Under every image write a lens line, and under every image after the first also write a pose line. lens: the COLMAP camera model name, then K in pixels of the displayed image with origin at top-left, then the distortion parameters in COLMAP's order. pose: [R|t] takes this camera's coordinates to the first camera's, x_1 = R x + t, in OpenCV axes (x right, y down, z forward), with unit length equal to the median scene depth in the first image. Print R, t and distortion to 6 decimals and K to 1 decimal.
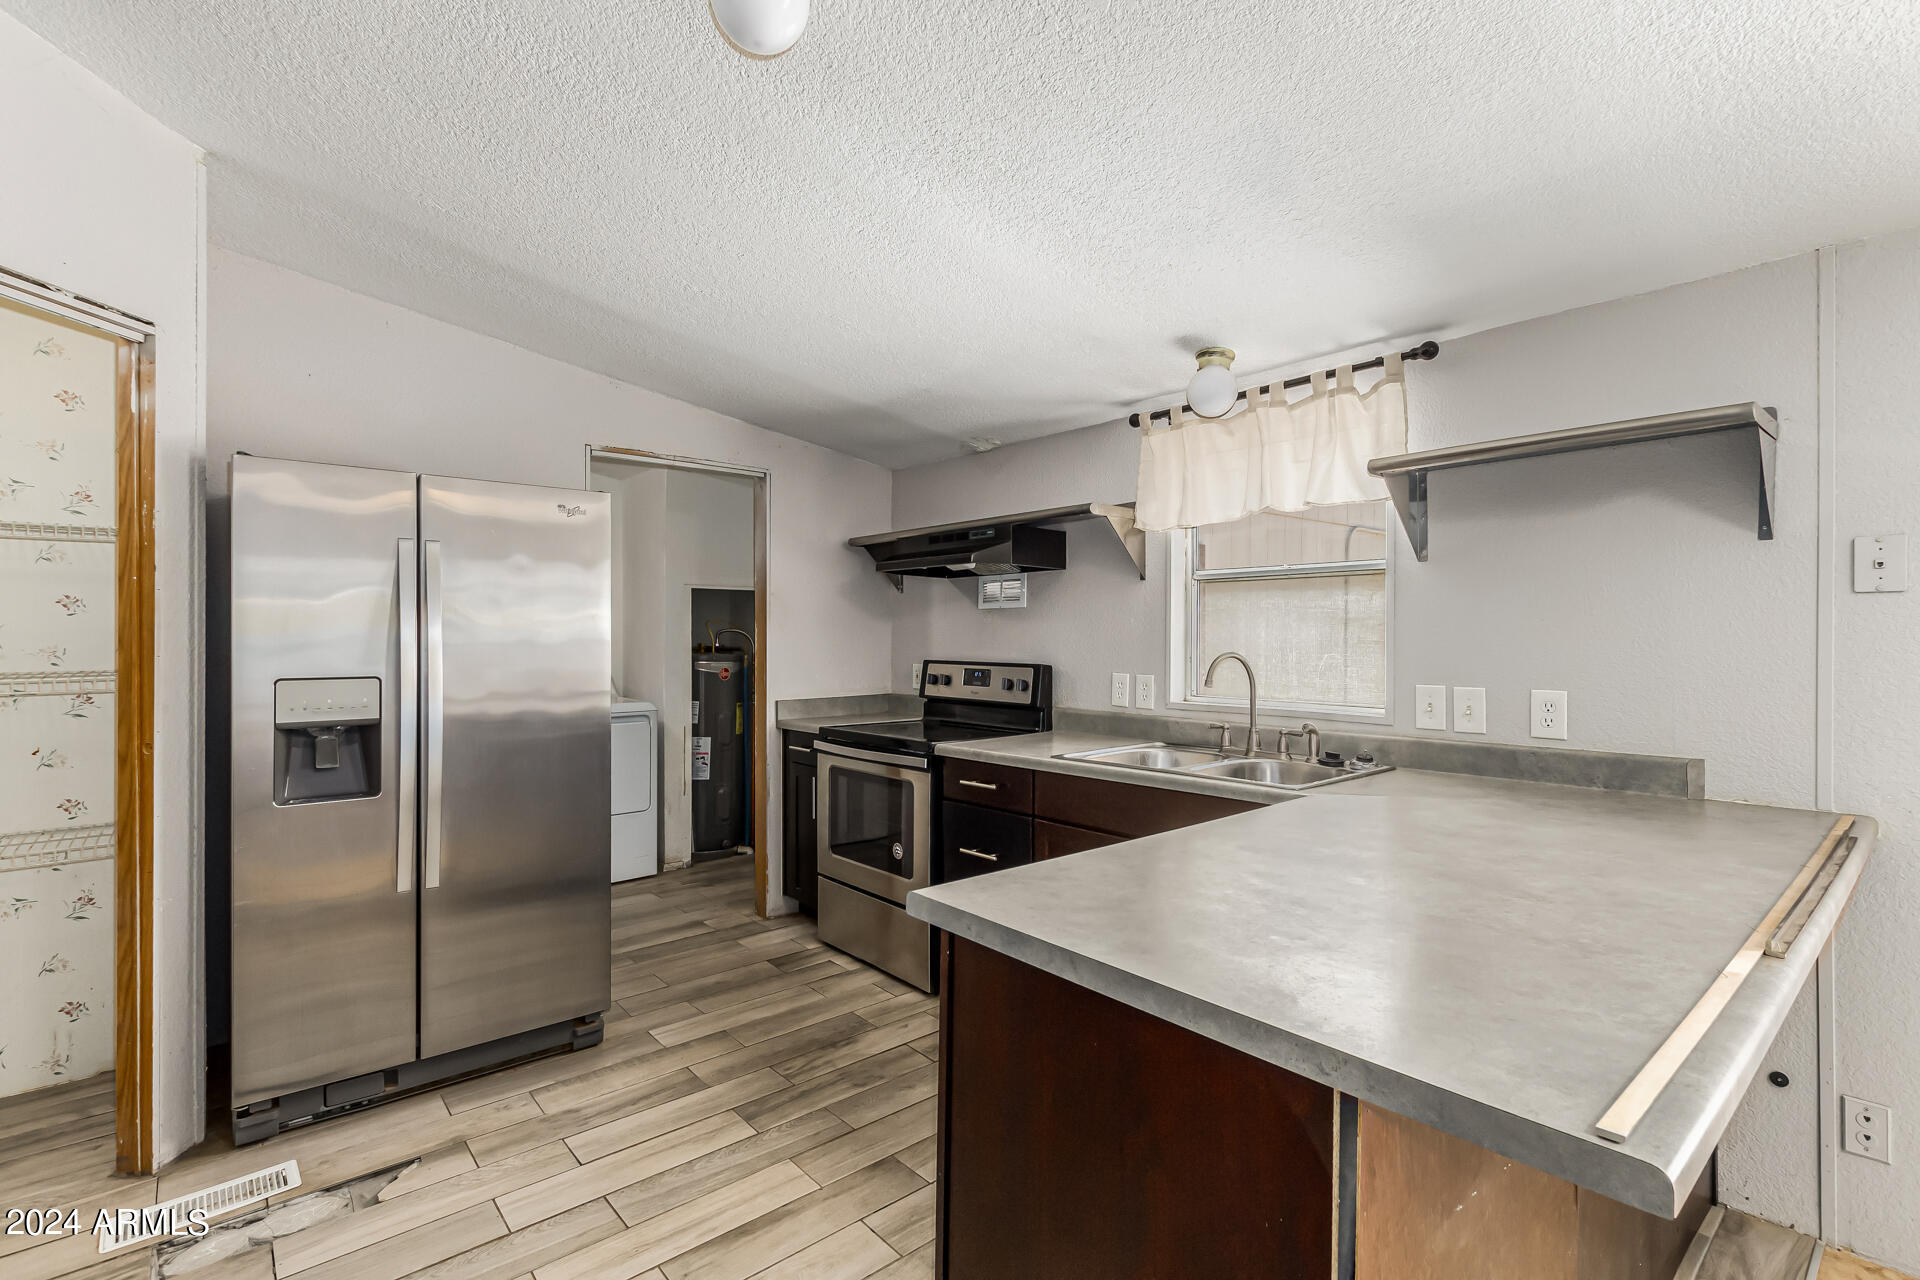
lens RADIAL K [[879.1, 0, 967.3], [0, 879.1, 640.3], [0, 0, 1]] dist [0.006329, -0.002872]
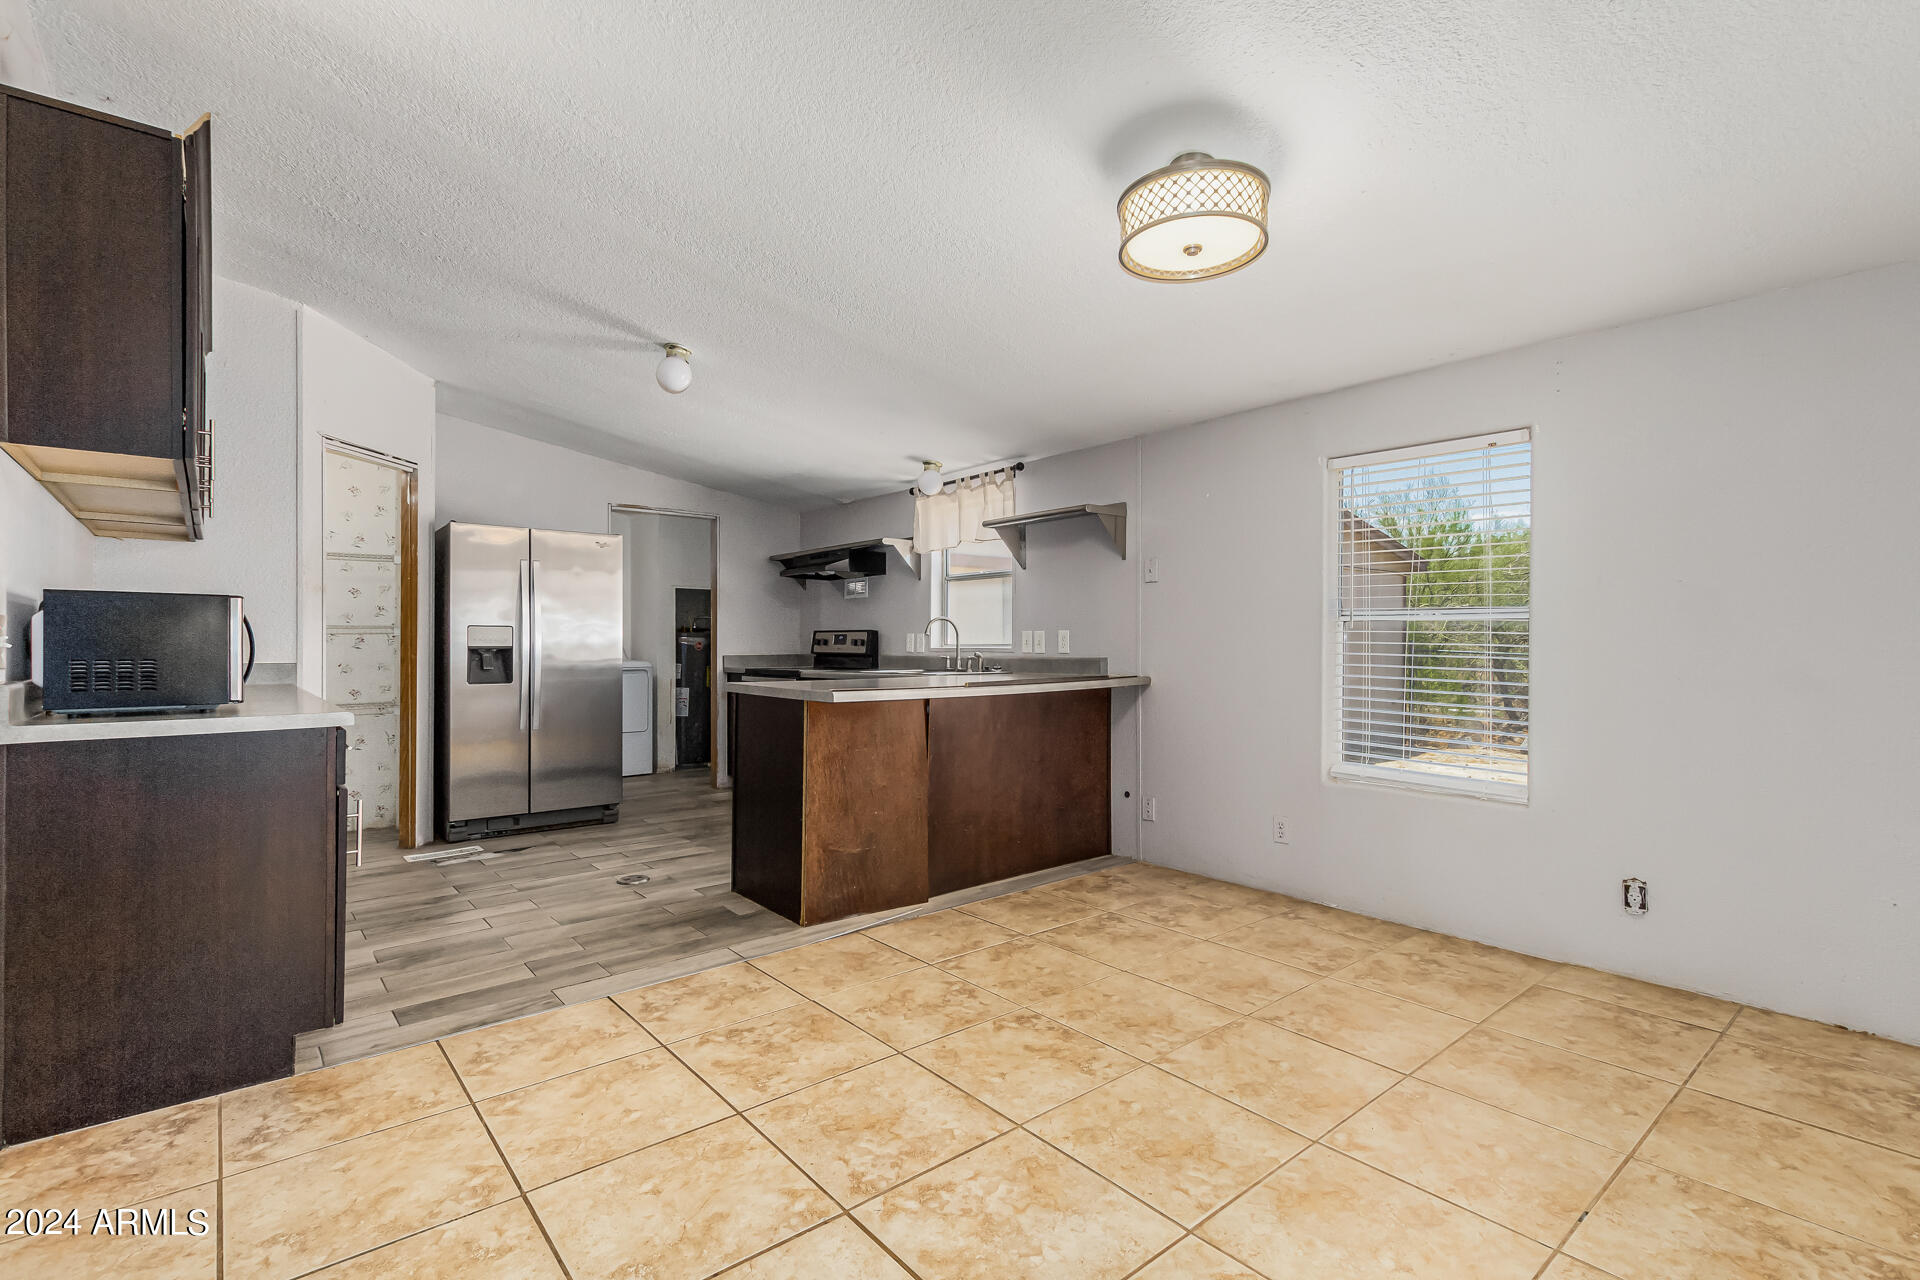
lens RADIAL K [[879.1, 0, 963.1], [0, 879.1, 644.6], [0, 0, 1]] dist [0.006329, -0.002872]
pose [[0.999880, -0.000659, -0.015486, 0.381085], [0.000576, 0.999985, -0.005364, 0.085979], [0.015489, 0.005354, 0.999866, -0.939702]]
